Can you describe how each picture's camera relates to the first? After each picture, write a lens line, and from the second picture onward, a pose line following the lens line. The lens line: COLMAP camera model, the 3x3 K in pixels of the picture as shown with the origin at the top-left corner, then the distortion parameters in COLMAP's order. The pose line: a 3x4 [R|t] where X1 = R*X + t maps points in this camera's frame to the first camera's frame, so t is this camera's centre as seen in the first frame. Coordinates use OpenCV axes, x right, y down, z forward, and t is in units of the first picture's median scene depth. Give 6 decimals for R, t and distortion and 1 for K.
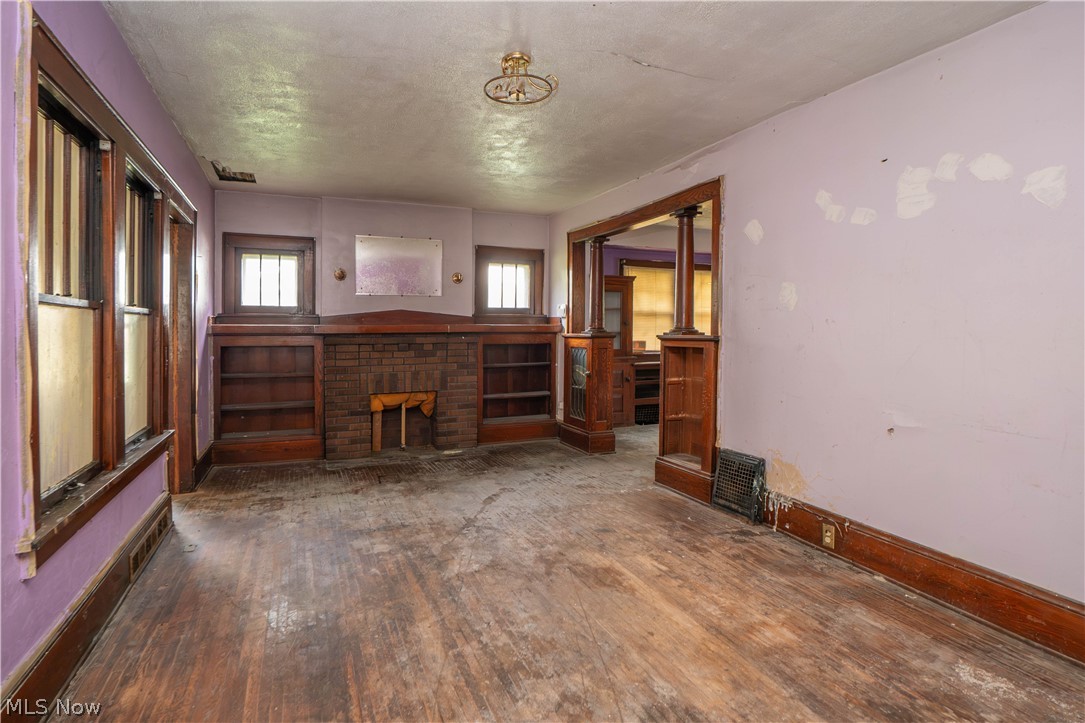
lens RADIAL K [[537.7, 0, 538.4], [0, 537.7, 334.6], [0, 0, 1]] dist [-0.036702, 0.007338]
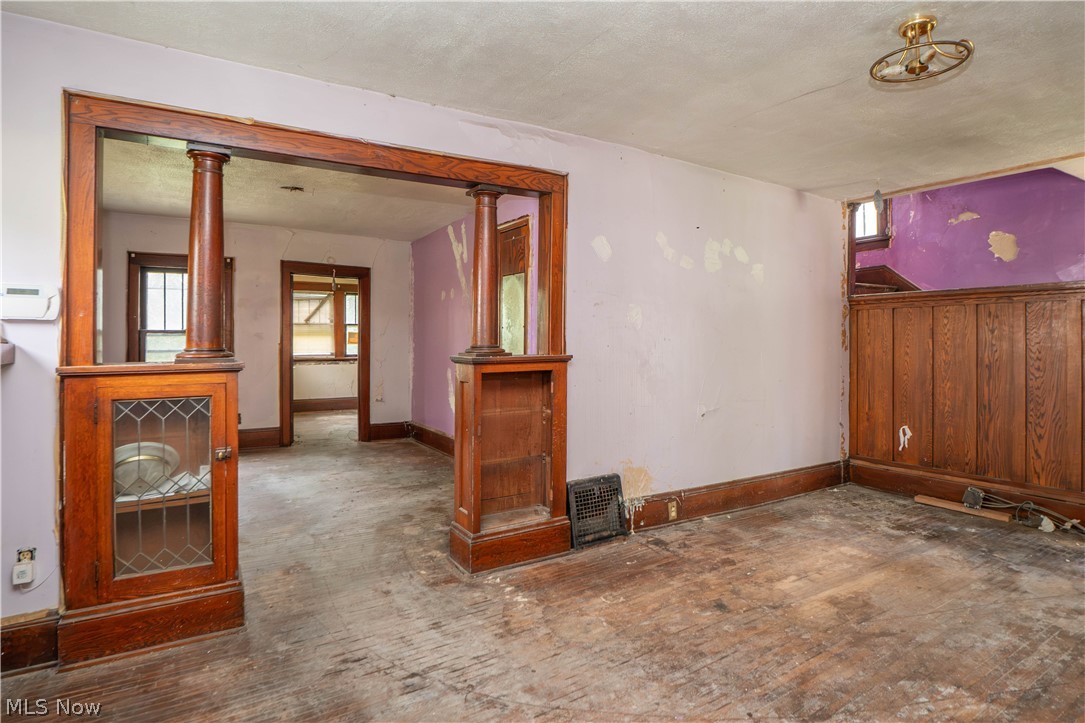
lens RADIAL K [[537.7, 0, 538.4], [0, 537.7, 334.6], [0, 0, 1]] dist [-0.036702, 0.007338]
pose [[-0.106642, -0.005783, 0.994281, -0.656904], [0.006397, 0.999958, 0.006502, -0.046554], [-0.994277, 0.007054, -0.106601, 1.408216]]
